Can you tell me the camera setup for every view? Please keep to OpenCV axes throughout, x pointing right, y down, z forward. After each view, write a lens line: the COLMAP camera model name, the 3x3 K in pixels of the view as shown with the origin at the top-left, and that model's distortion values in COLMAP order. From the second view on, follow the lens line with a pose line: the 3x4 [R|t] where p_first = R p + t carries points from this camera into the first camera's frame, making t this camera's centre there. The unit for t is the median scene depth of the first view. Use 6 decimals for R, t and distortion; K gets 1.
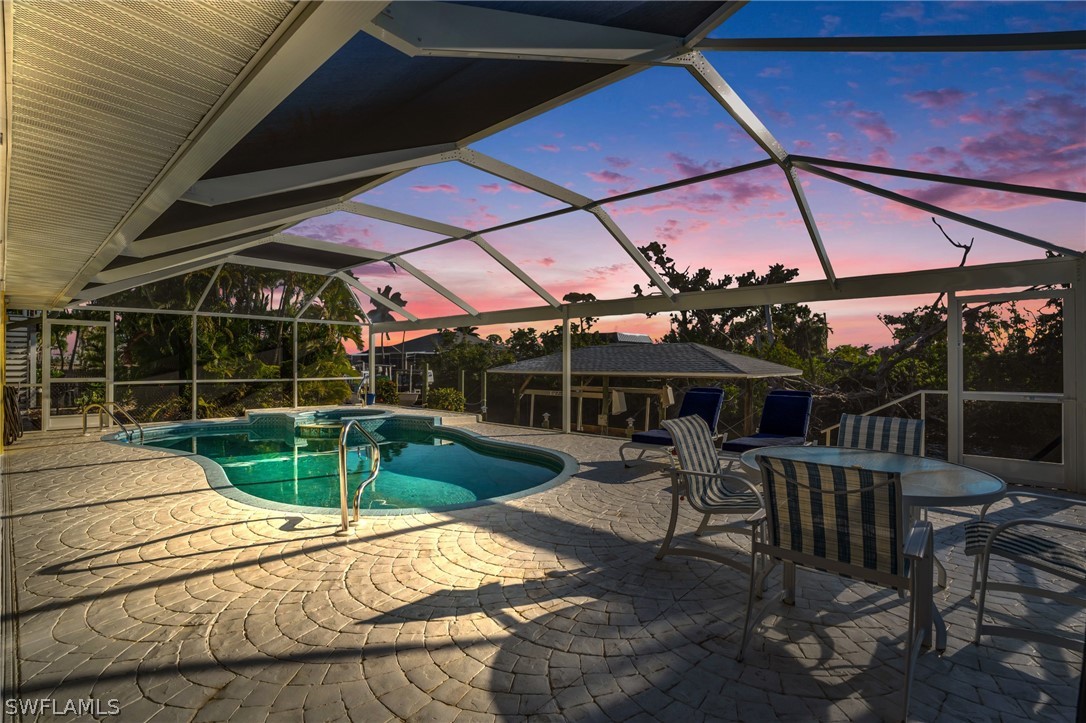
lens RADIAL K [[494.1, 0, 544.8], [0, 494.1, 364.5], [0, 0, 1]] dist [-0.013176, 0.000014]
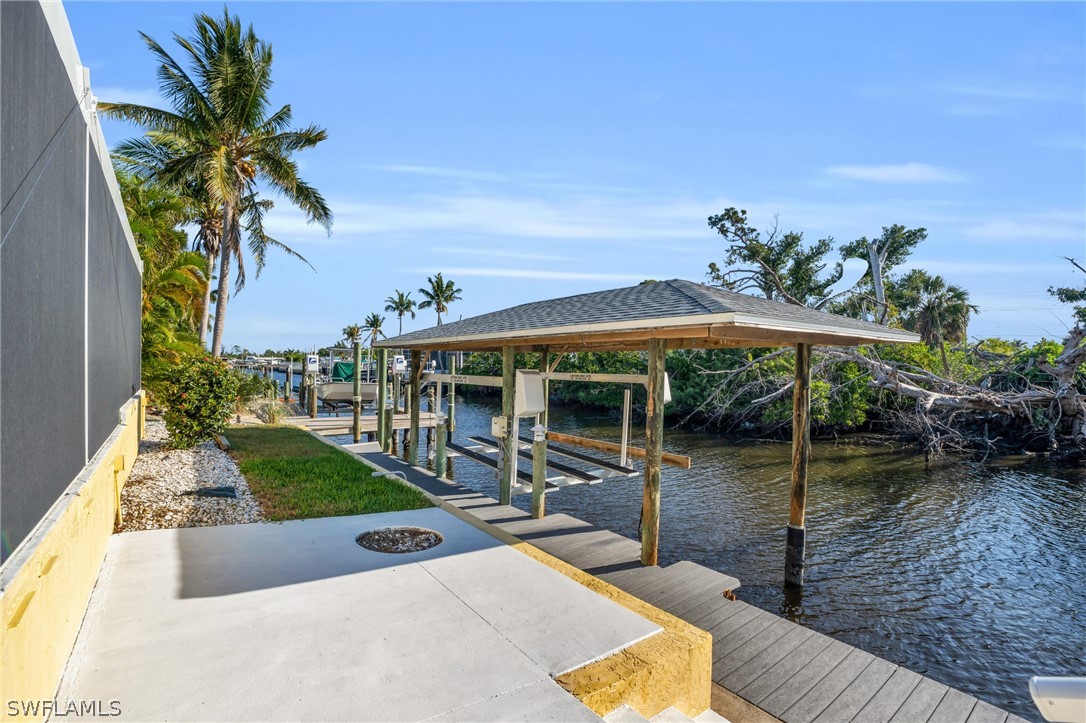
lens RADIAL K [[494.1, 0, 540.7], [0, 494.1, 363.5], [0, 0, 1]] dist [-0.013176, 0.000014]
pose [[0.981393, 0.007550, -0.191860, 0.073086], [-0.006909, 0.999968, 0.004007, 0.011506], [0.191884, -0.002607, 0.981414, 0.133830]]
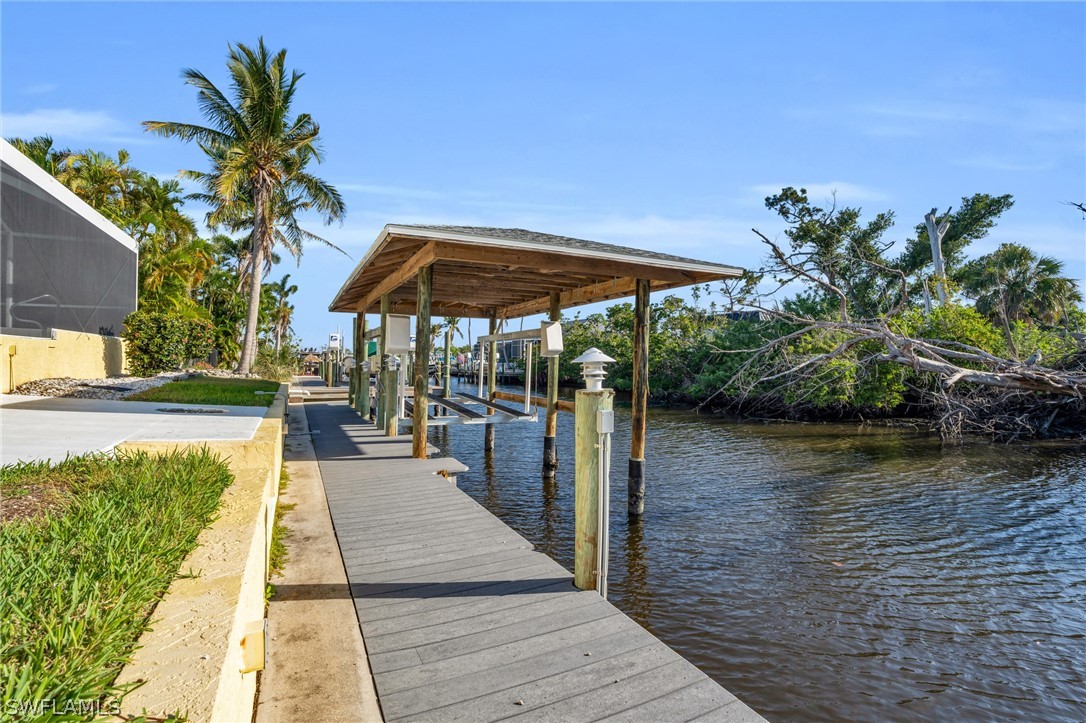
lens RADIAL K [[494.1, 0, 542.0], [0, 494.1, 358.7], [0, 0, 1]] dist [-0.013176, 0.000014]
pose [[0.930253, 0.004377, -0.366893, 0.152237], [-0.006122, 0.999975, -0.003592, 0.030071], [0.366868, 0.005588, 0.930256, 0.137067]]
